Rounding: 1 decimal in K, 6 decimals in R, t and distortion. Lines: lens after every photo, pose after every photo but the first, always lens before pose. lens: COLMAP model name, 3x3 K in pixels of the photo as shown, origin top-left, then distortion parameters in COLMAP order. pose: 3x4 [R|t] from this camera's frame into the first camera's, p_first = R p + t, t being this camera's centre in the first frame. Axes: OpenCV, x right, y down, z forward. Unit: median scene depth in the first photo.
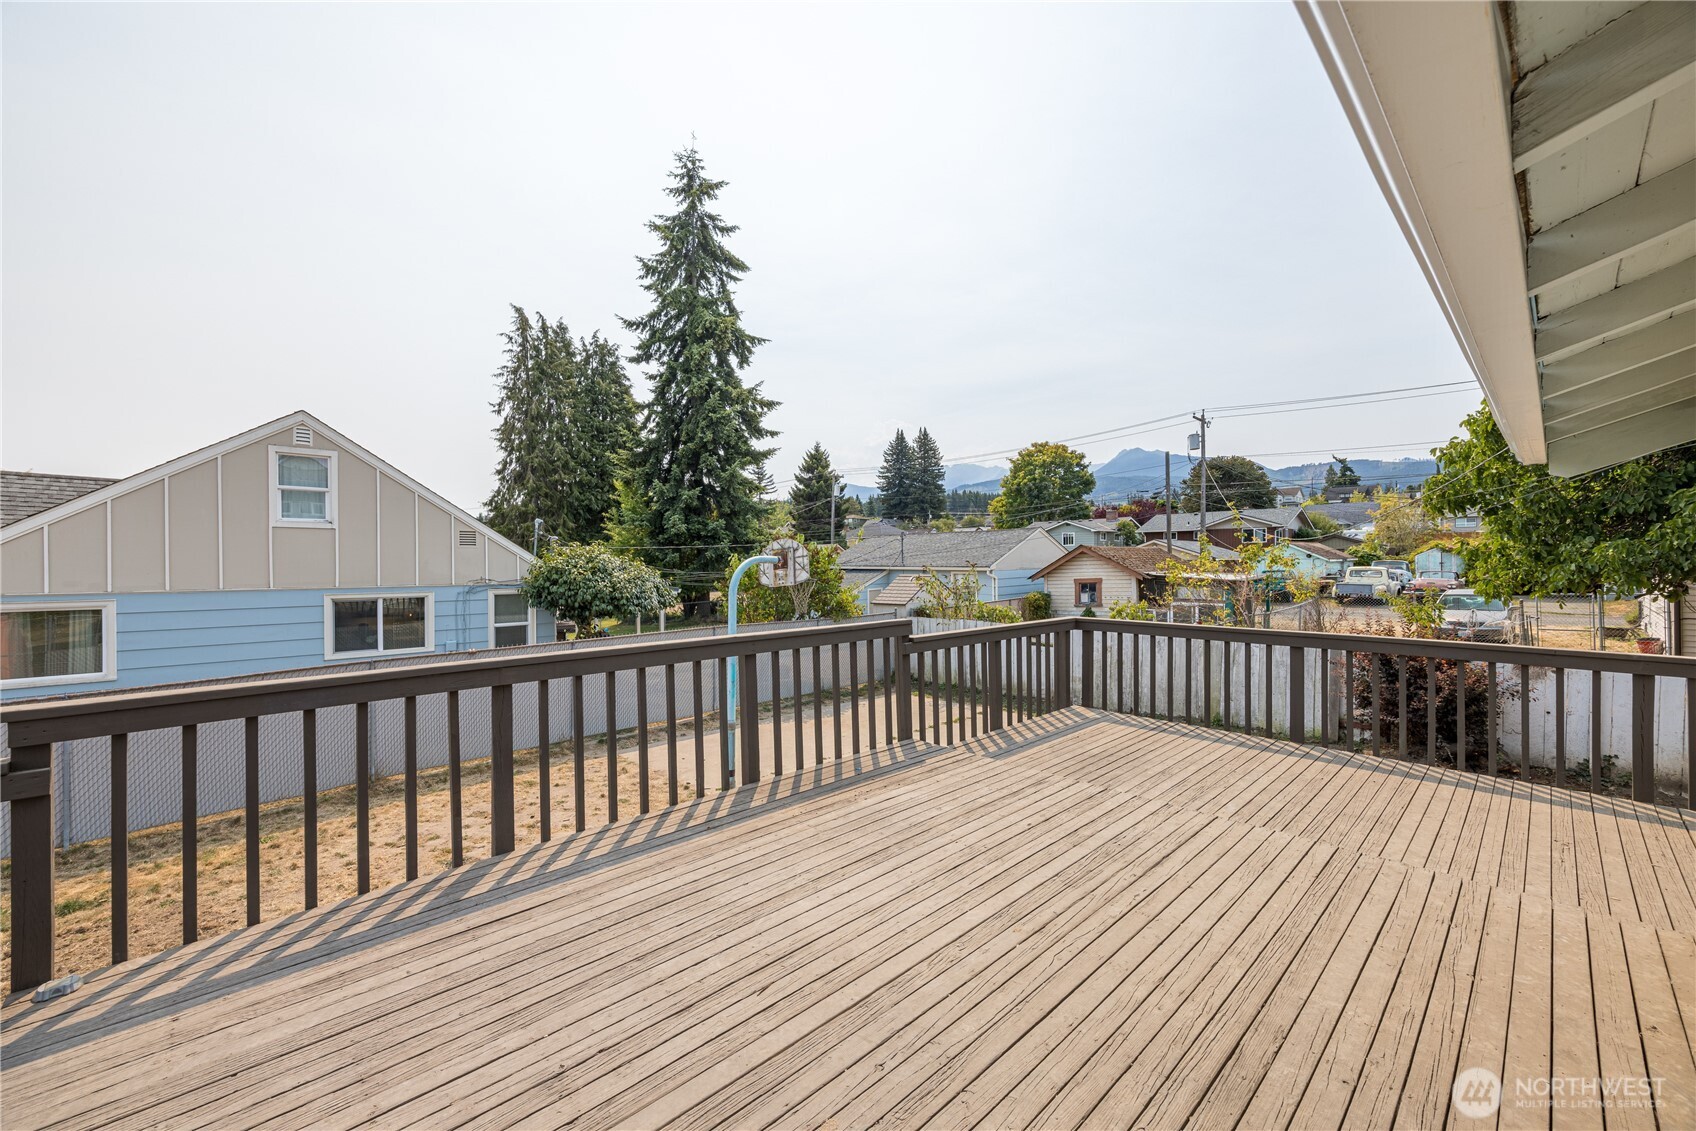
lens RADIAL K [[670.6, 0, 852.2], [0, 670.6, 565.3], [0, 0, 1]] dist [0.016576, 0.000246]
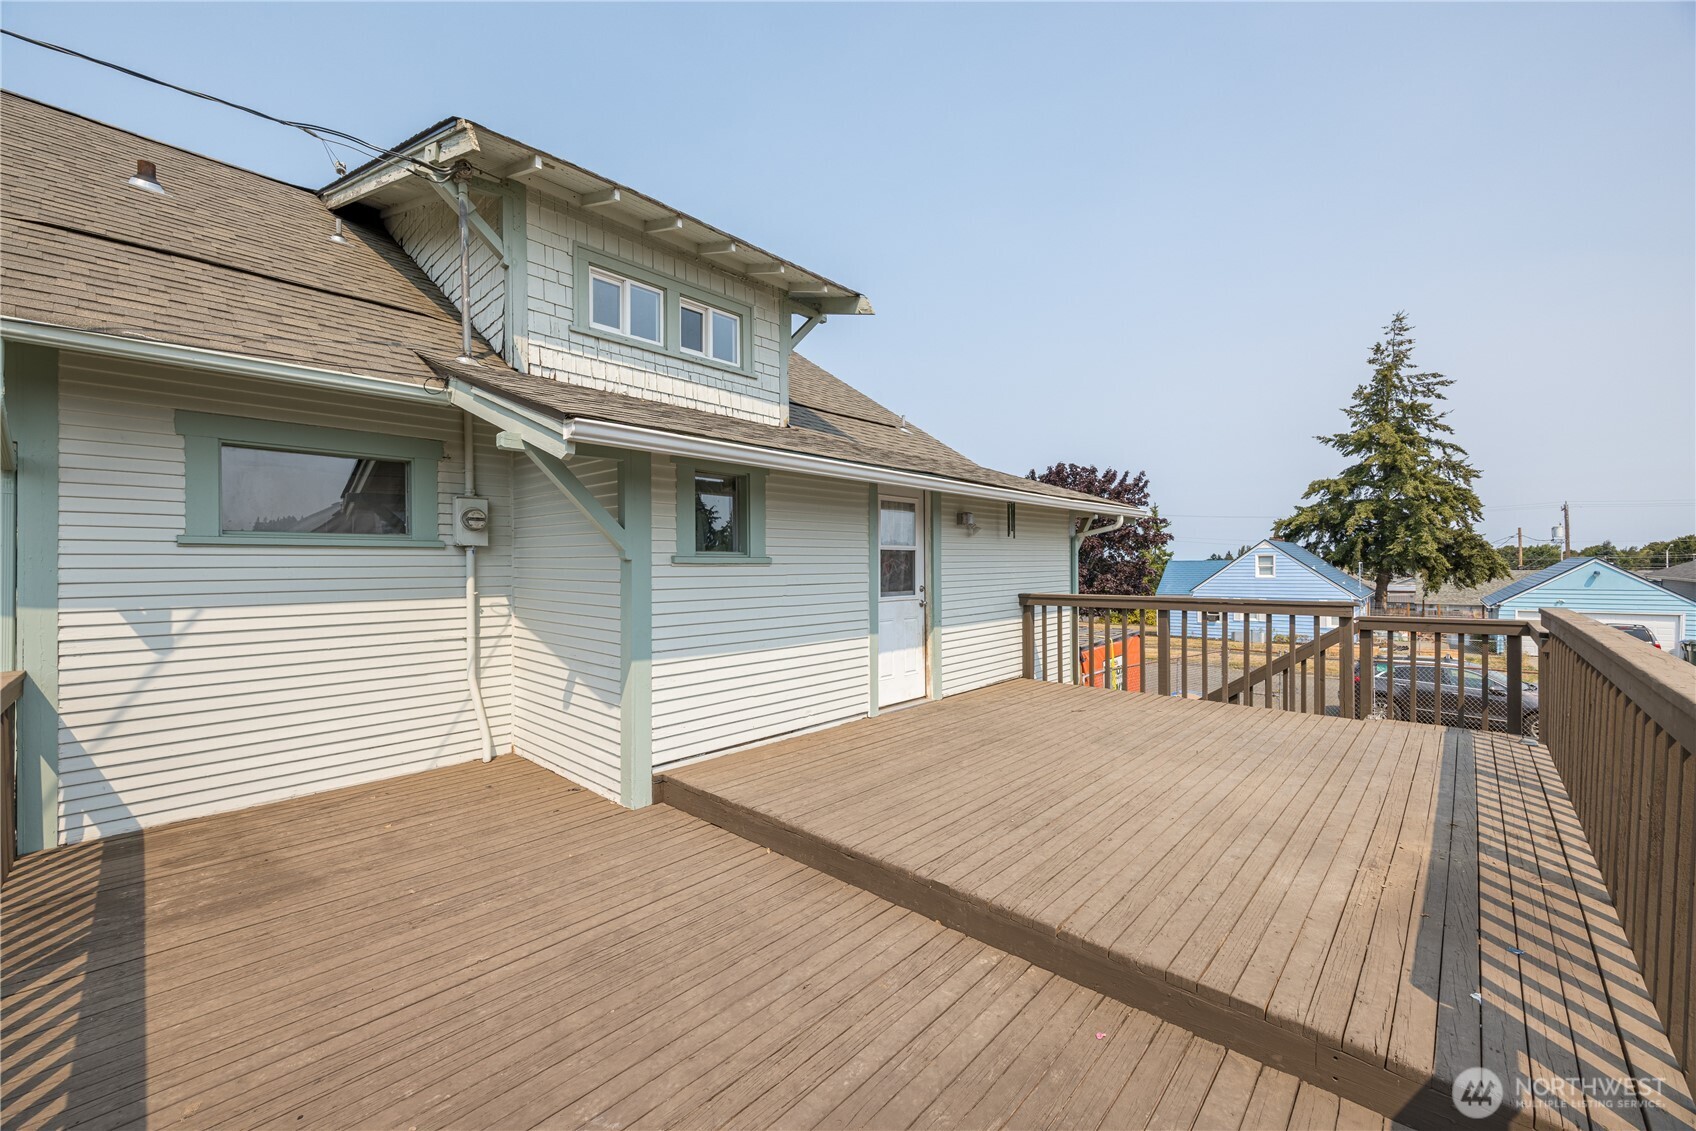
lens RADIAL K [[670.6, 0, 848.9], [0, 670.6, 564.3], [0, 0, 1]] dist [0.016576, 0.000246]
pose [[-0.998328, 0.009706, -0.056989, 0.299549], [0.009345, 0.999935, 0.006598, 0.010215], [0.057050, 0.006054, -0.998353, 0.855529]]
